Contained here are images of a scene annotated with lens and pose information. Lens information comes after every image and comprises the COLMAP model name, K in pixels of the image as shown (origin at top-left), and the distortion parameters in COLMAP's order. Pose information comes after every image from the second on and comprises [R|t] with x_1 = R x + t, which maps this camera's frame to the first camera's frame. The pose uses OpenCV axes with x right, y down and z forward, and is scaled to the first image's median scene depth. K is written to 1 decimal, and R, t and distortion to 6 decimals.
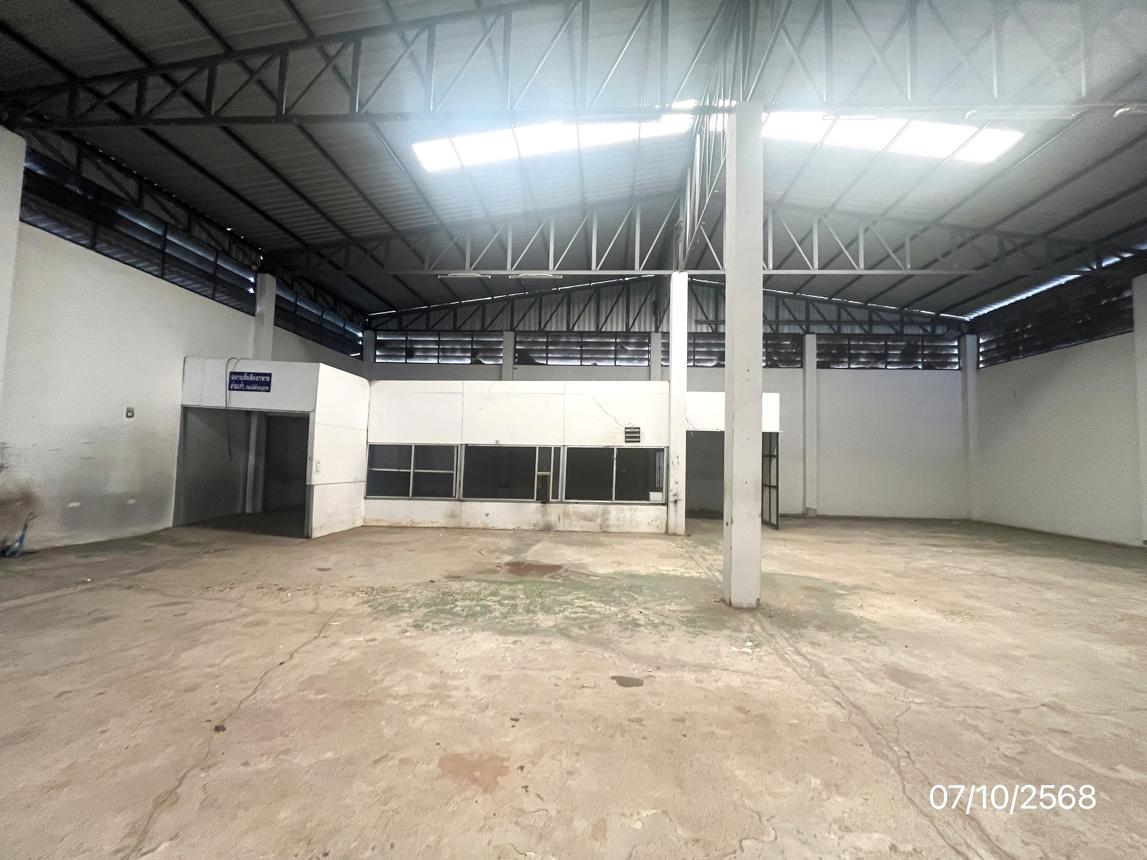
lens RADIAL K [[462.2, 0, 574.6], [0, 462.2, 430.0], [0, 0, 1]] dist [-0.000957, -0.000016]
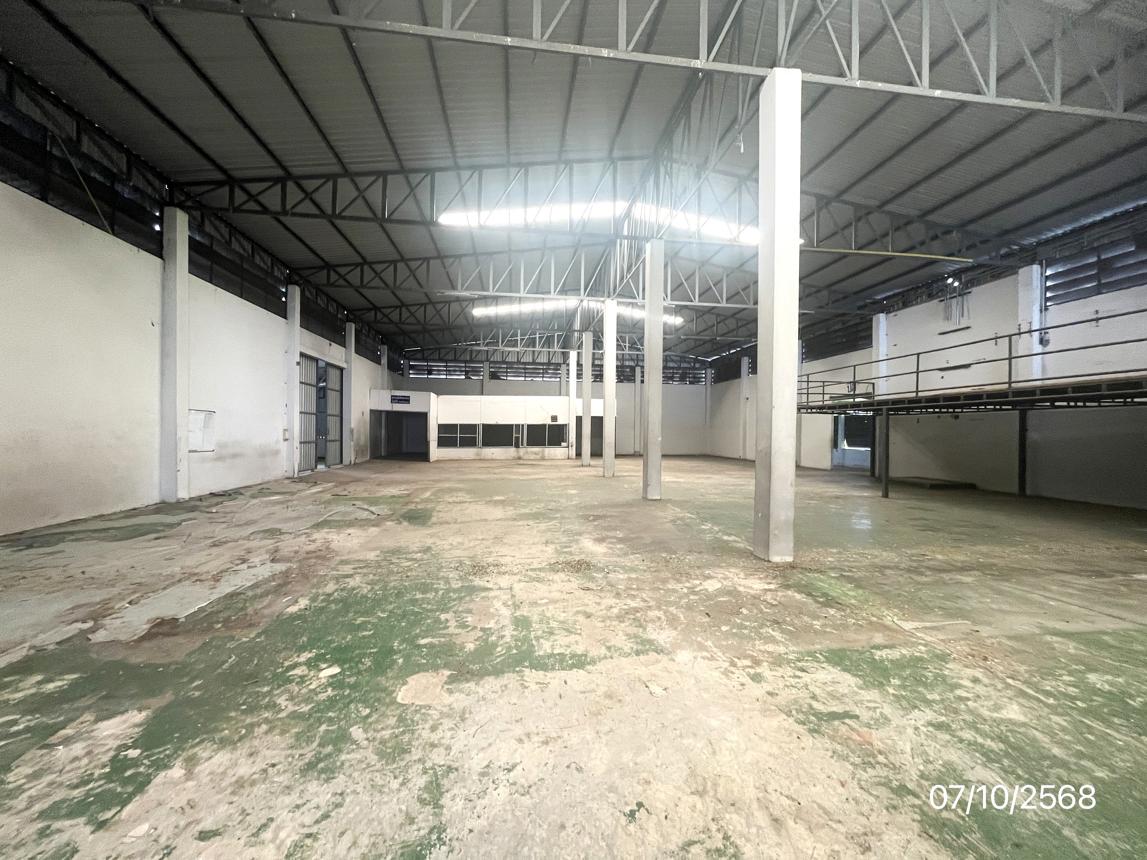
lens RADIAL K [[462.2, 0, 574.8], [0, 462.2, 431.7], [0, 0, 1]] dist [-0.000957, -0.000016]
pose [[0.980271, -0.015355, 0.197061, -0.168402], [0.001702, 0.997597, 0.069267, -0.061413], [-0.197651, -0.067565, 0.977941, -0.948690]]
